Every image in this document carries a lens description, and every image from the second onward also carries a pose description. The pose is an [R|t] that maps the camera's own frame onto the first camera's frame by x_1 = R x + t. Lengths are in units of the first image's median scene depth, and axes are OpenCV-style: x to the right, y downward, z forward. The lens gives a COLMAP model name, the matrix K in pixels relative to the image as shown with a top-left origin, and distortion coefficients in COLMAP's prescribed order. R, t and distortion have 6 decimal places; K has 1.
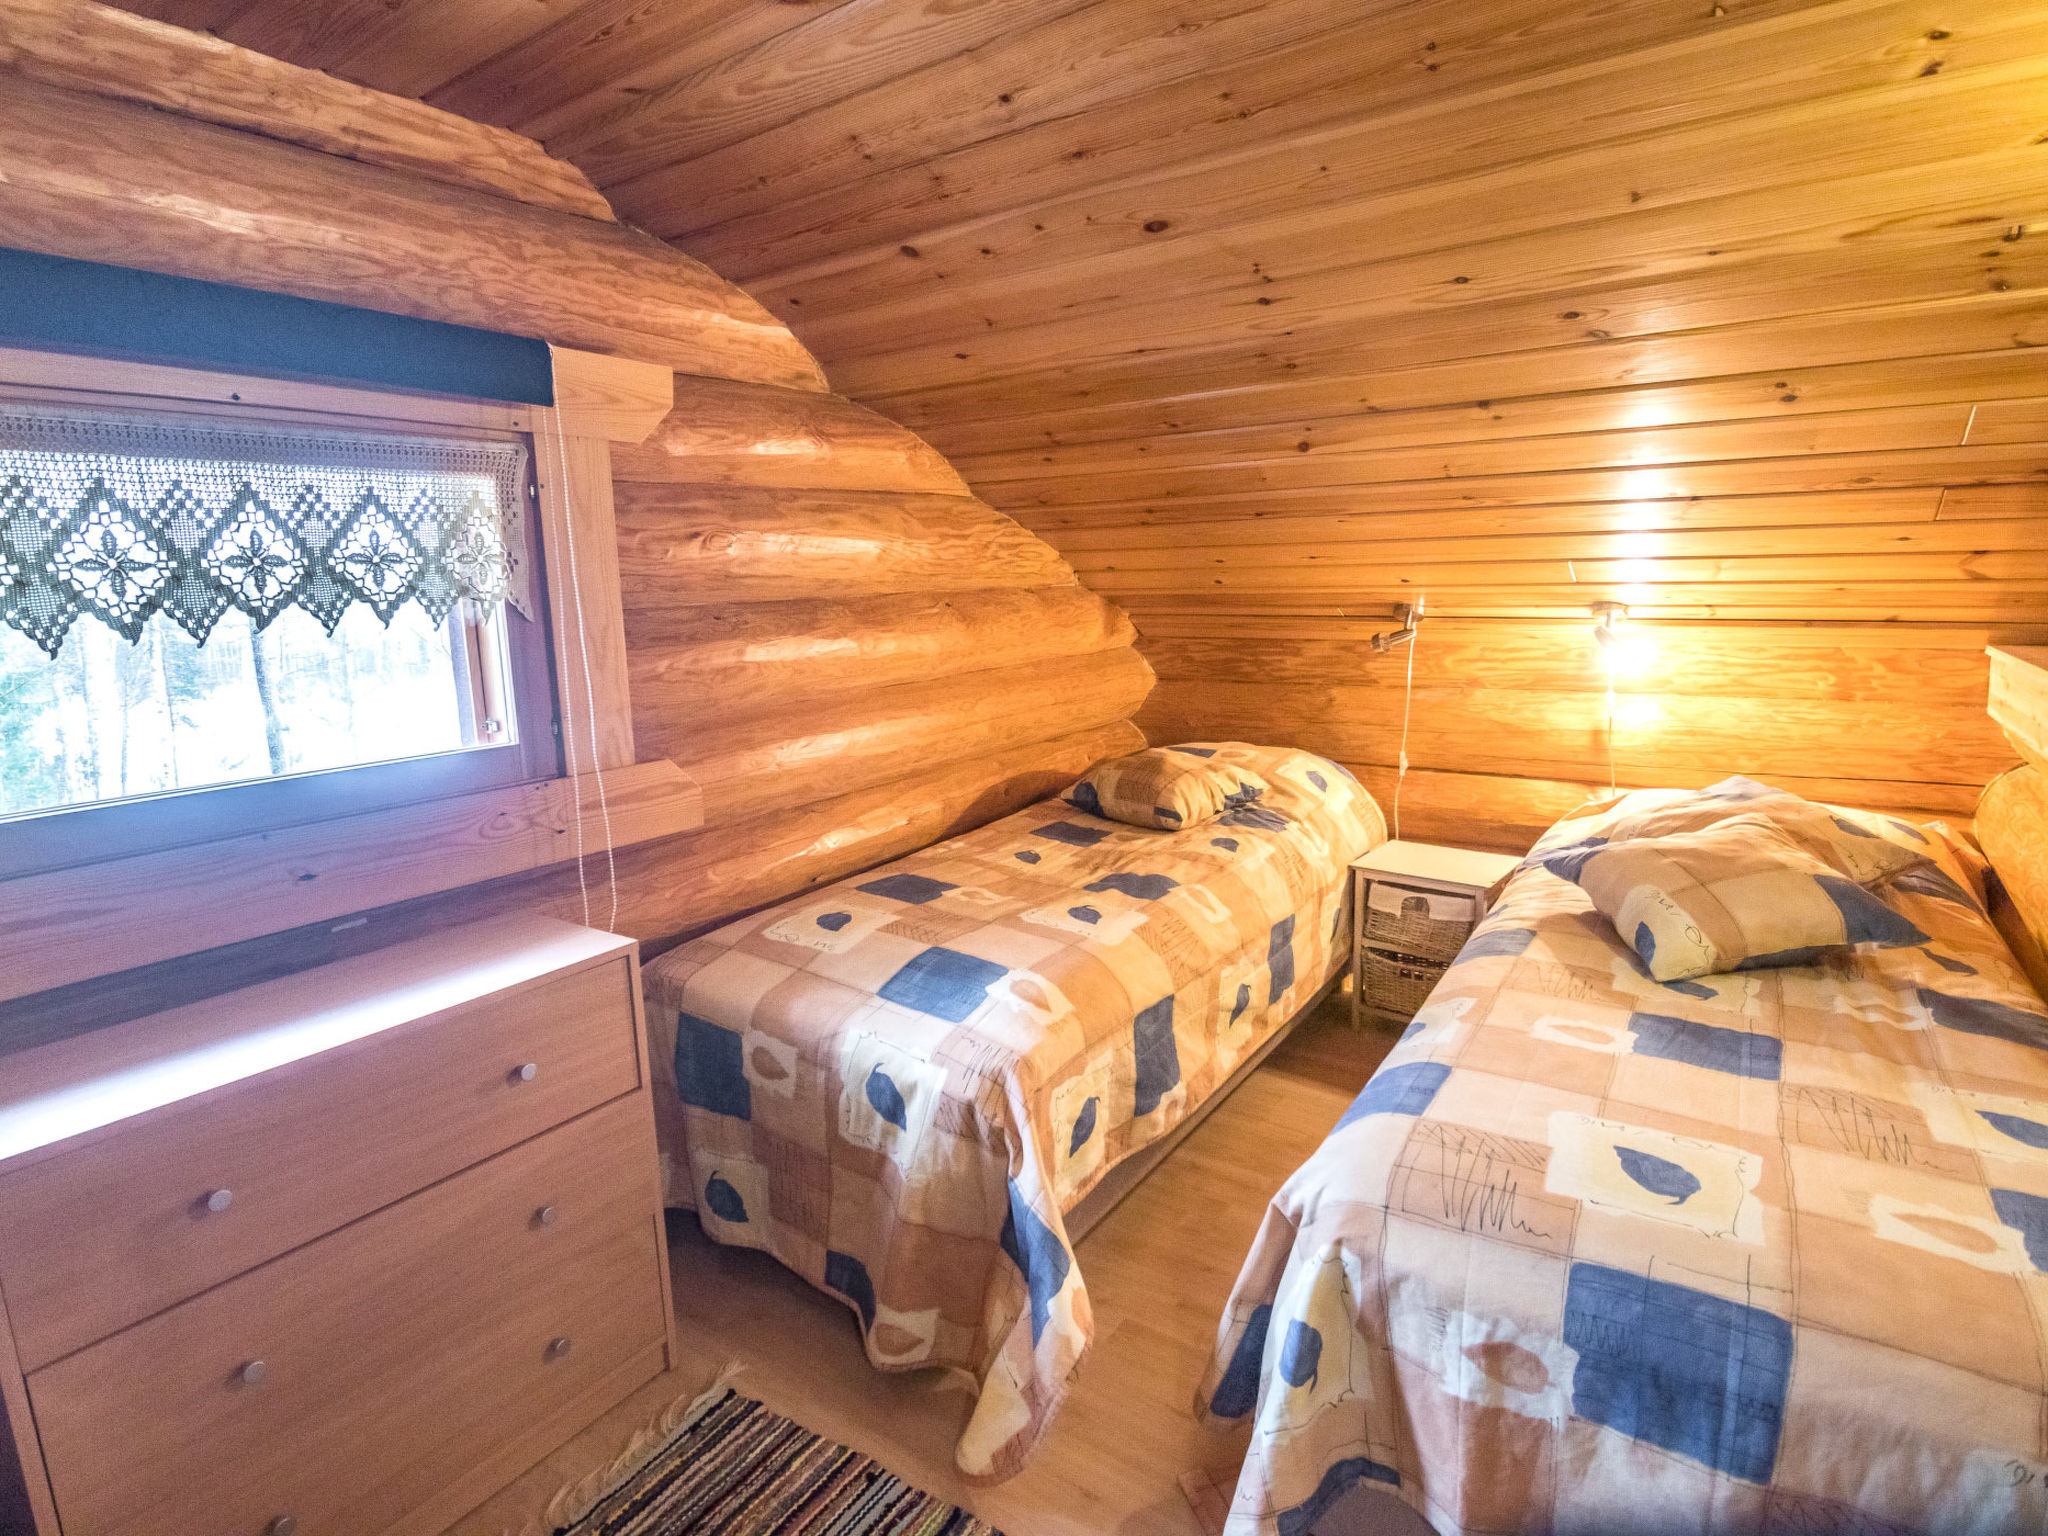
lens RADIAL K [[1074.7, 0, 1024.0], [0, 1074.7, 768.0], [0, 0, 1]] dist [0.013703, -0.018297]
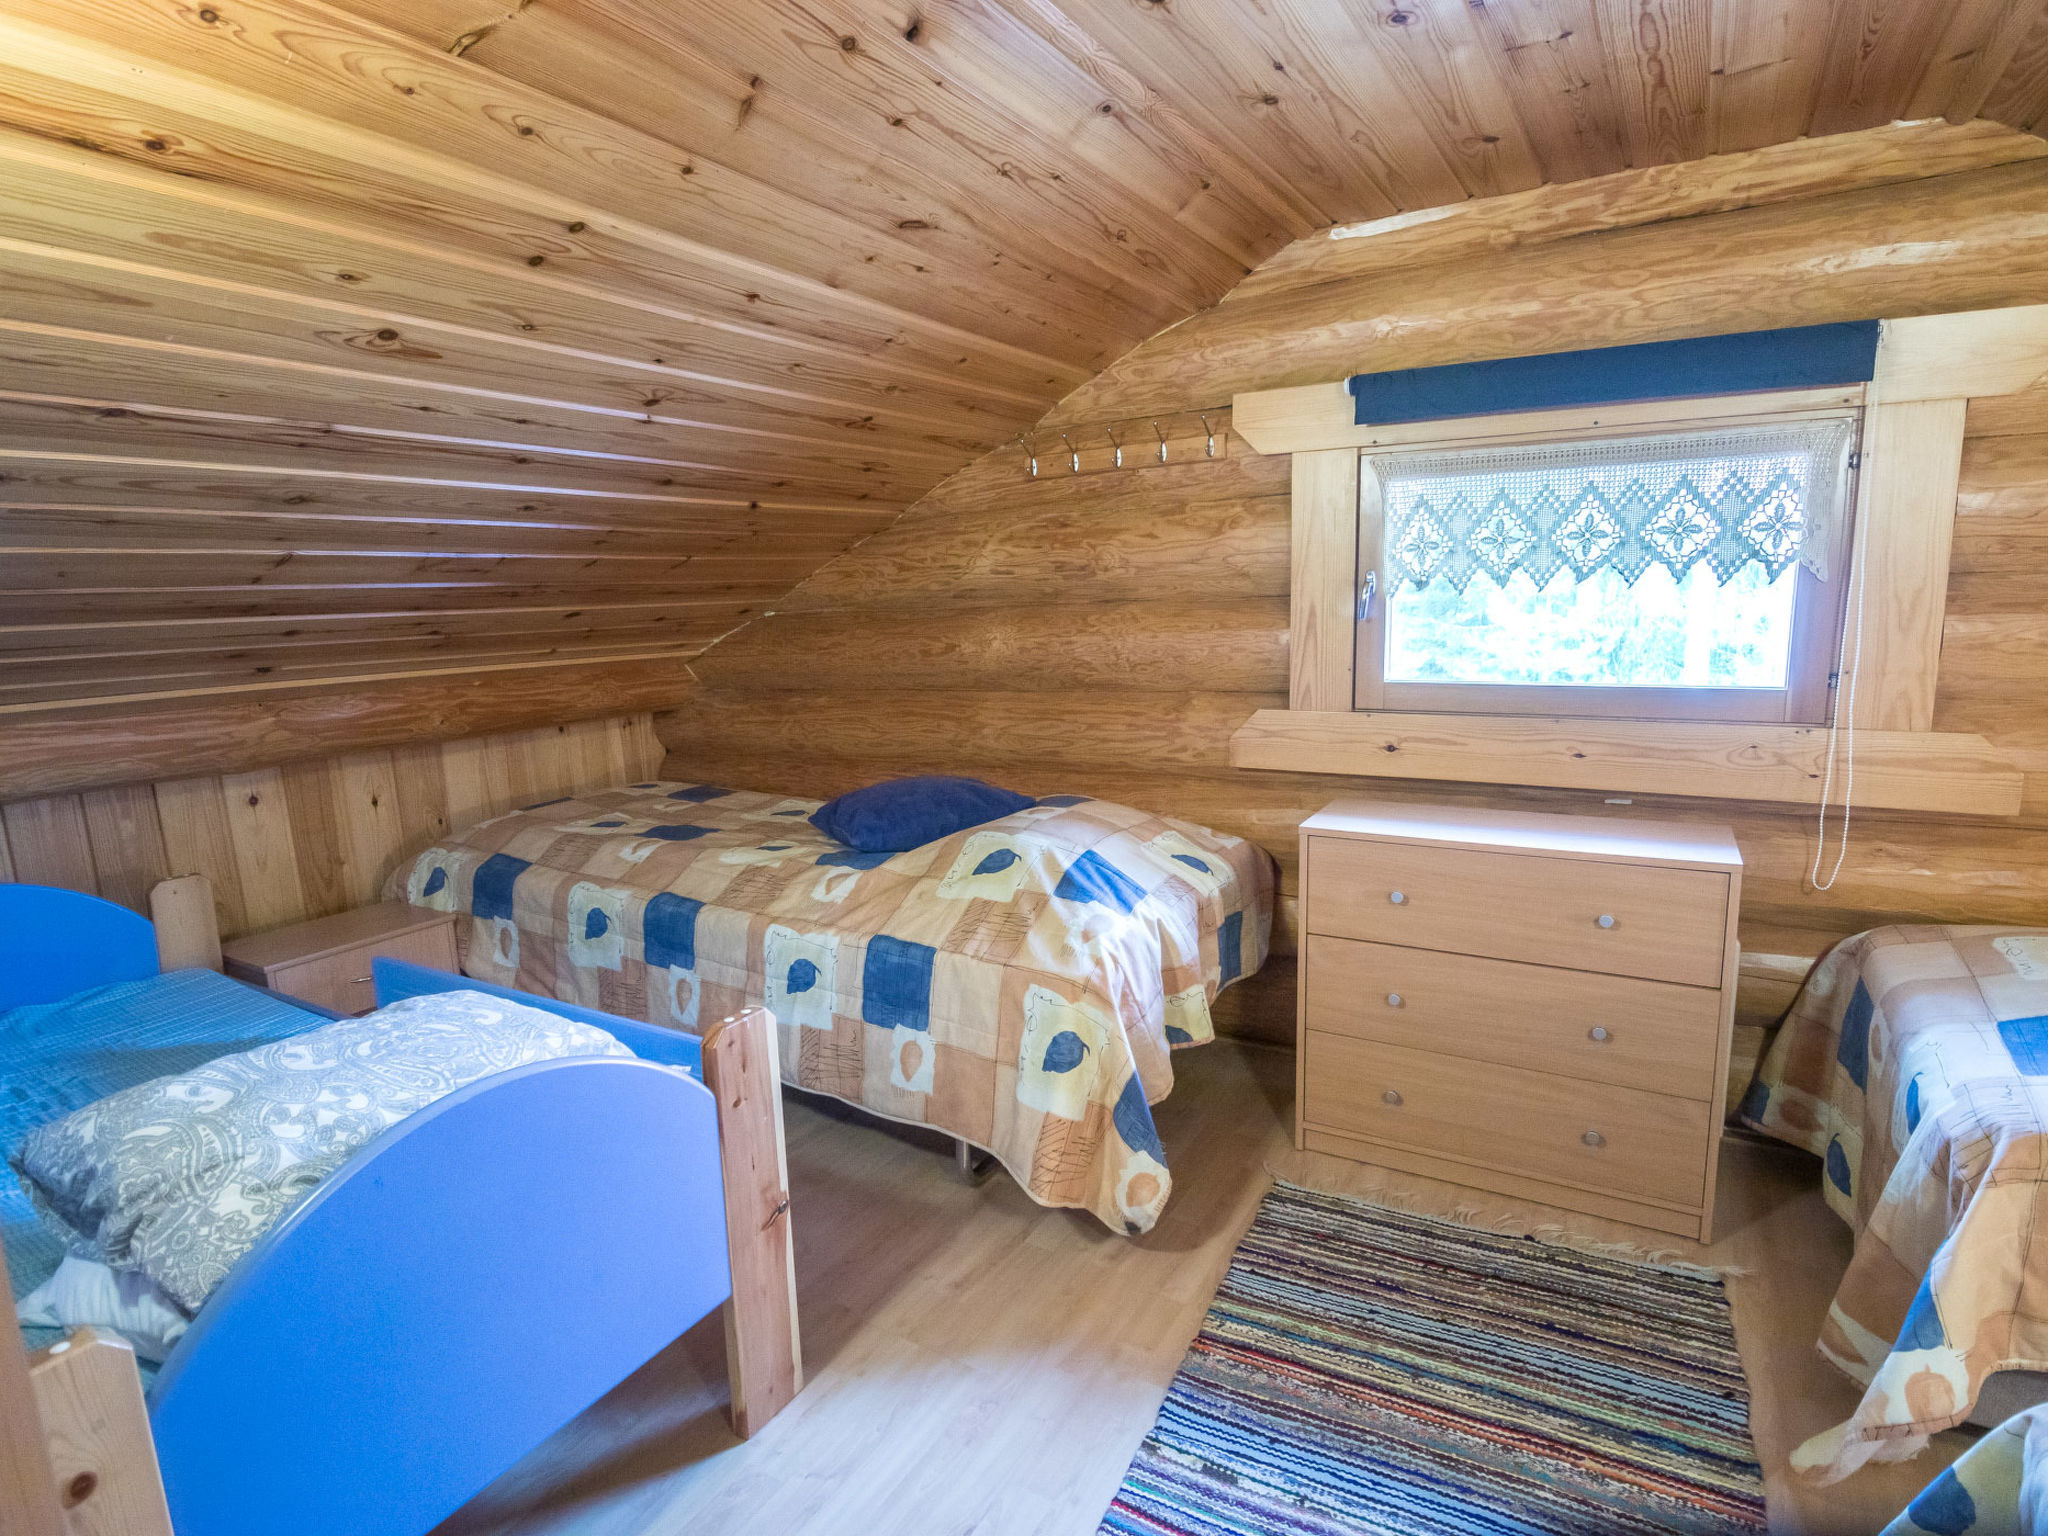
lens RADIAL K [[1043.4, 0, 1039.2], [0, 1043.4, 769.8], [0, 0, 1]] dist [-0.003171, -0.007199]
pose [[0.110871, 0.204370, -0.972595, 0.611459], [-0.146206, 0.971334, 0.187438, -0.035427], [0.983021, 0.121418, 0.137573, 0.101701]]
